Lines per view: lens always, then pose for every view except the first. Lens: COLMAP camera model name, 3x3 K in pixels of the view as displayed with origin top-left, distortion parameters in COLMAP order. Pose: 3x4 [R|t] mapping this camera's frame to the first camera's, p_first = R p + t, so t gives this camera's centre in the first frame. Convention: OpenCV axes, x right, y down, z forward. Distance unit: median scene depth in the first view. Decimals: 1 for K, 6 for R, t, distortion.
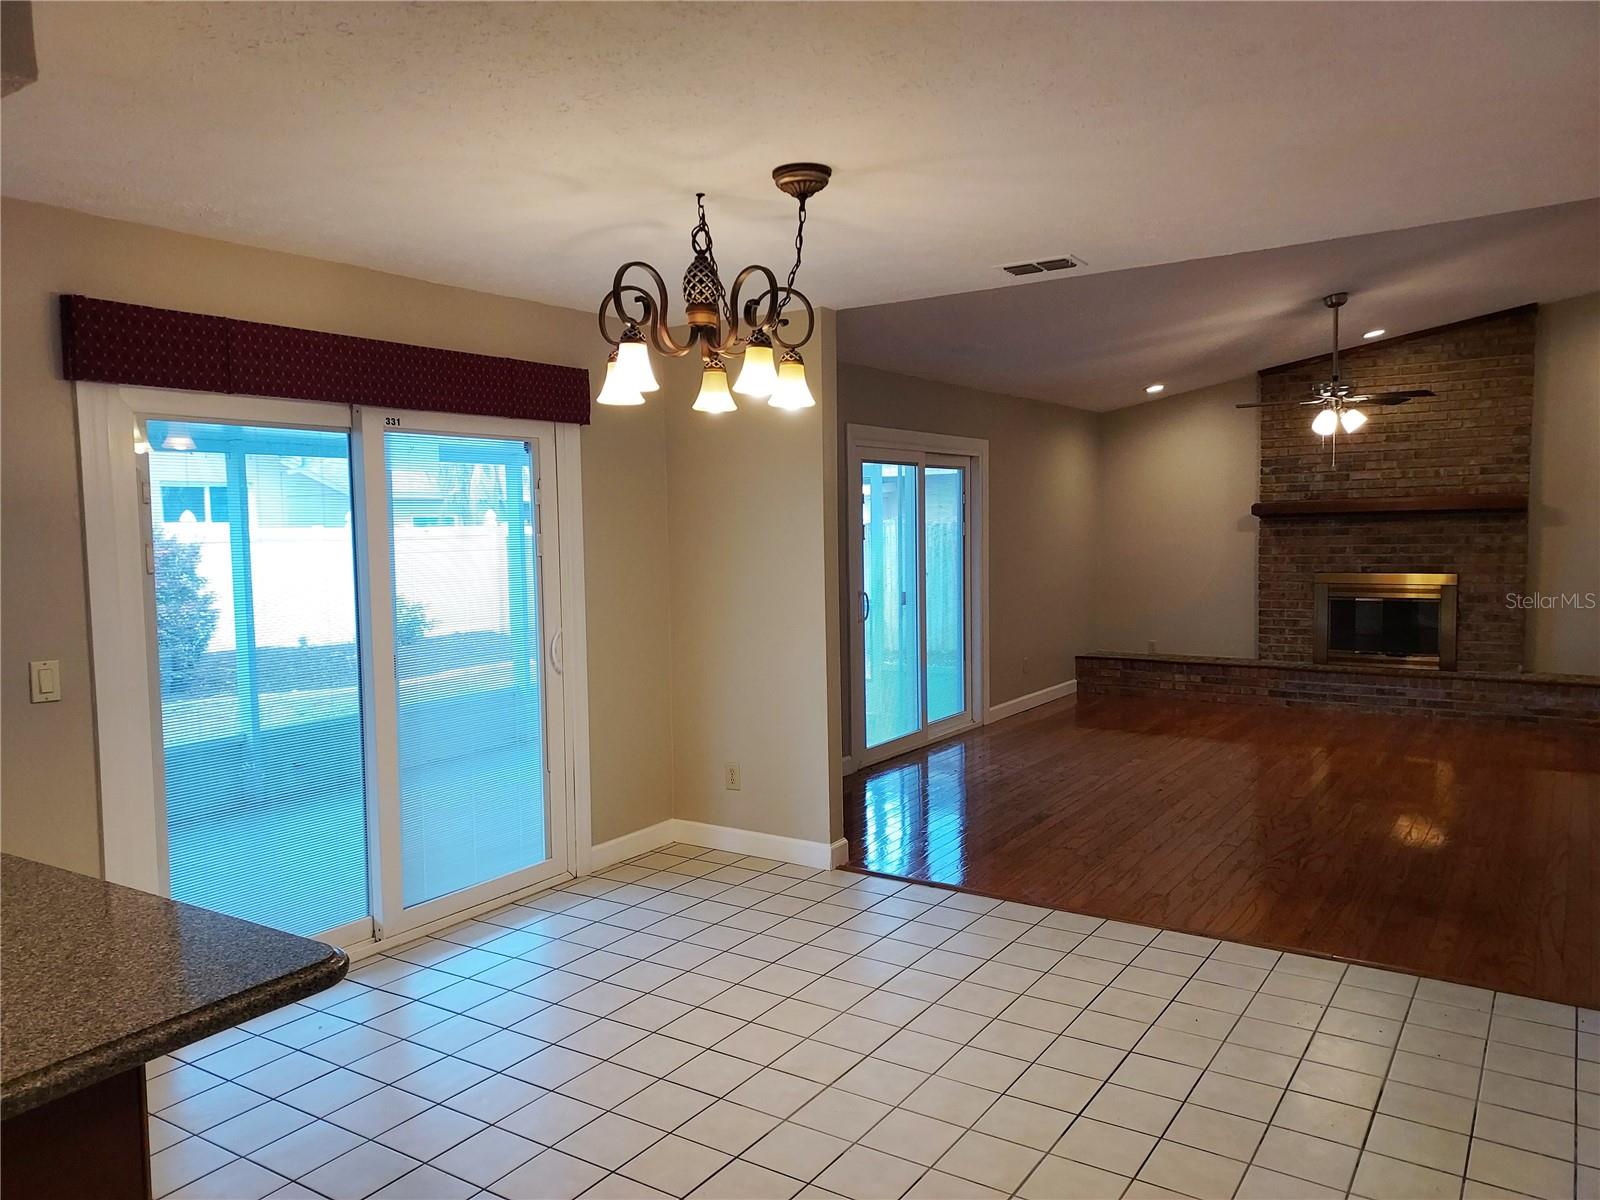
lens RADIAL K [[1155.6, 0, 794.3], [0, 1155.6, 600.8], [0, 0, 1]] dist [0.065462, -0.047001]
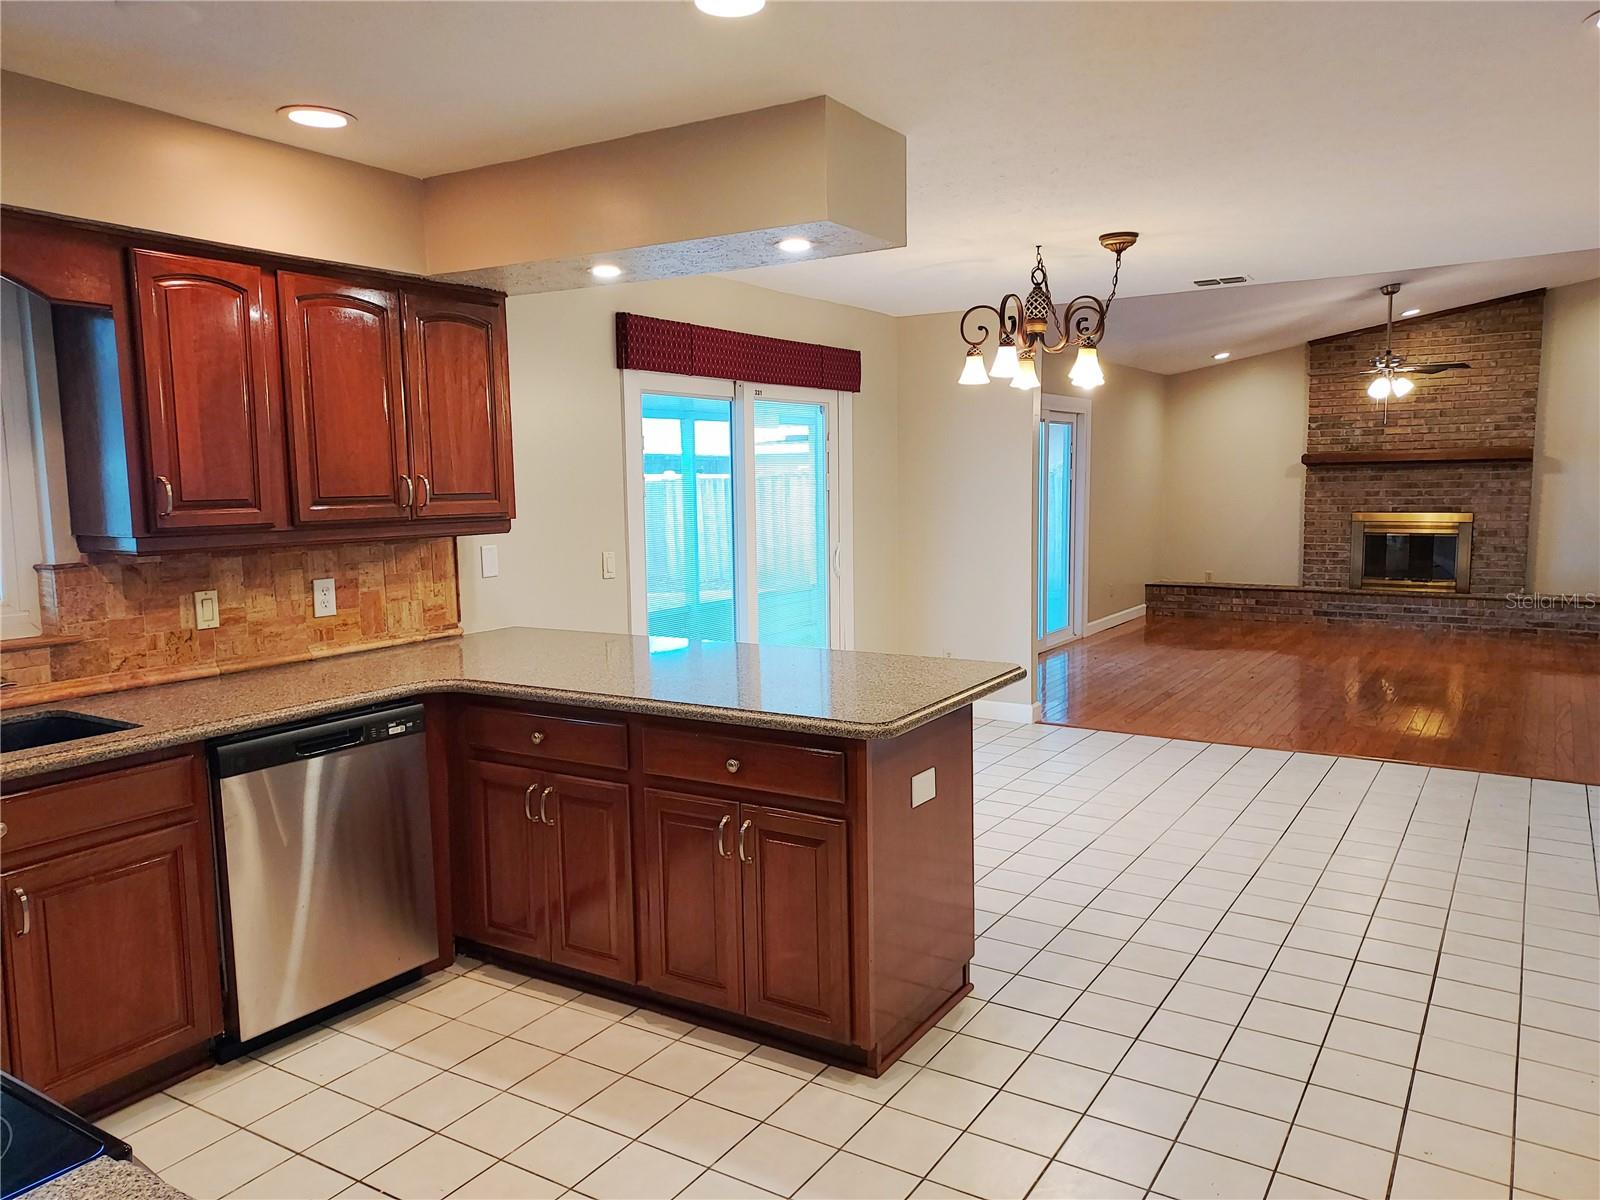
lens RADIAL K [[1155.6, 0, 801.9], [0, 1155.6, 599.9], [0, 0, 1]] dist [0.065462, -0.047001]
pose [[0.999688, 0.000937, 0.024976, -0.161044], [-0.001945, 0.999182, 0.040386, 0.019756], [-0.024918, -0.040422, 0.998872, -0.200611]]
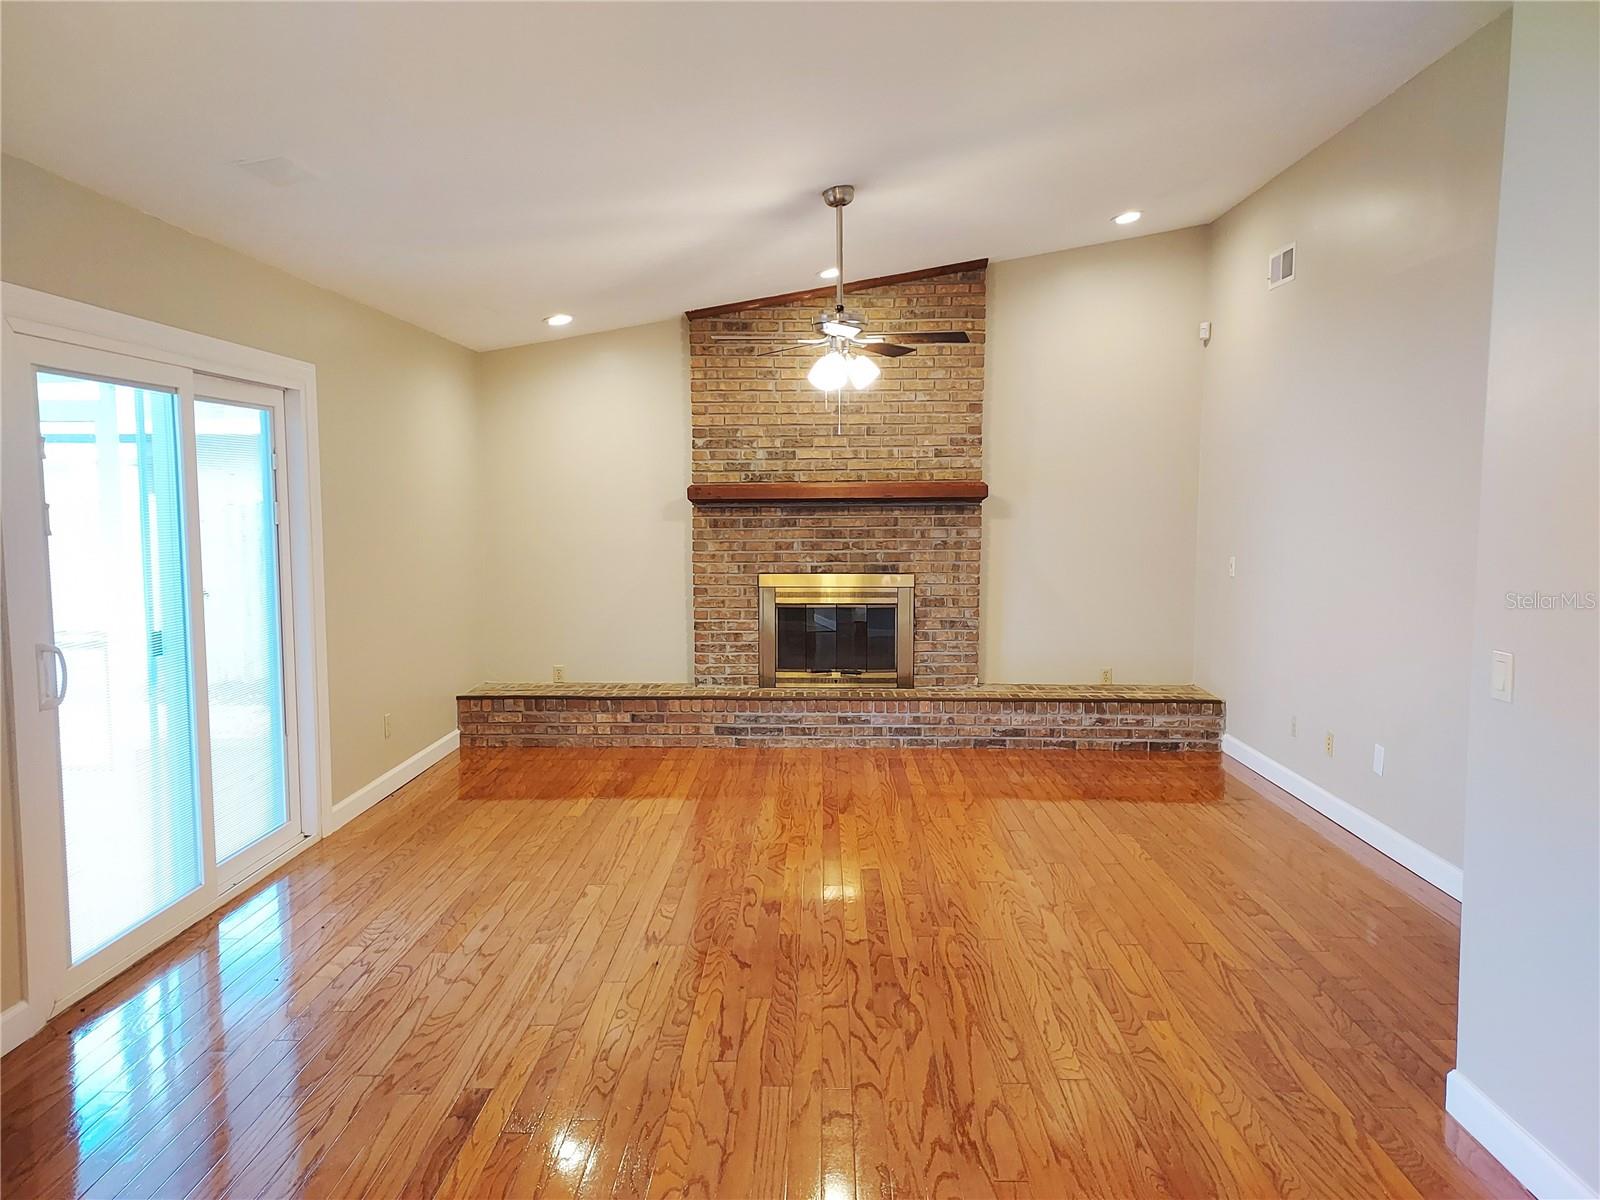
lens RADIAL K [[1155.6, 0, 810.1], [0, 1155.6, 600.3], [0, 0, 1]] dist [0.065462, -0.047001]
pose [[0.838332, -0.031816, 0.544230, 0.048860], [0.024136, 0.999483, 0.021251, -0.024075], [-0.544625, -0.004680, 0.838667, 0.351654]]
